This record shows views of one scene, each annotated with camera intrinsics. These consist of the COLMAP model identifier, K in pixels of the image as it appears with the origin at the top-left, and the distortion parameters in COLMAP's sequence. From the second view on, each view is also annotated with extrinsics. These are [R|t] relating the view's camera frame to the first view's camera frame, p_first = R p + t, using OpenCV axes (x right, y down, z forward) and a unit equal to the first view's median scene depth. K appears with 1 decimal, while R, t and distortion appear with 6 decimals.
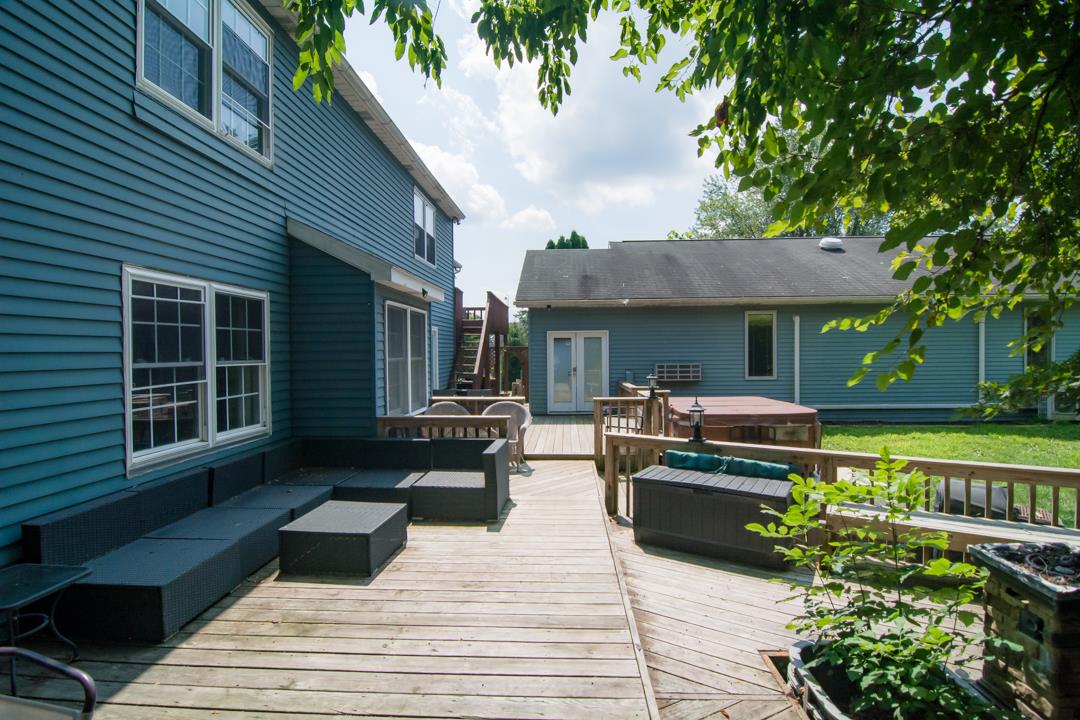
lens RADIAL K [[514.8, 0, 547.2], [0, 514.8, 356.2], [0, 0, 1]] dist [-0.001564, -0.015520]
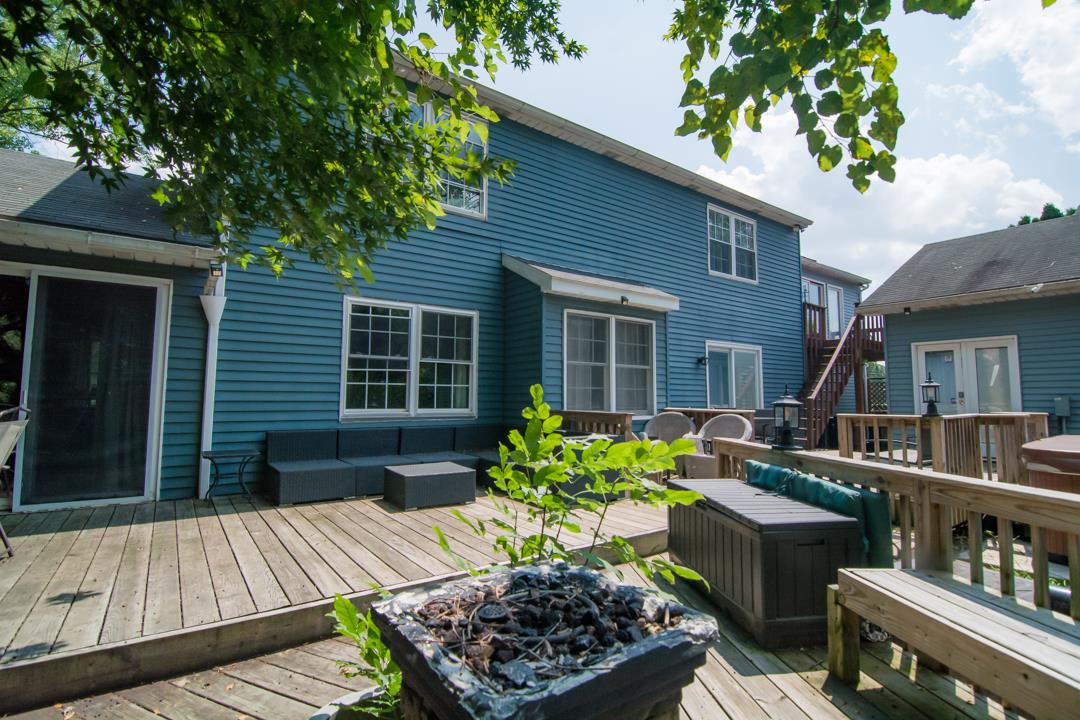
lens RADIAL K [[514.8, 0, 547.2], [0, 514.8, 356.2], [0, 0, 1]] dist [-0.001564, -0.015520]
pose [[0.626326, -0.053554, -0.777720, 0.677782], [-0.017696, 0.996404, -0.082863, 0.113372], [0.779361, 0.065662, 0.623126, 0.352402]]
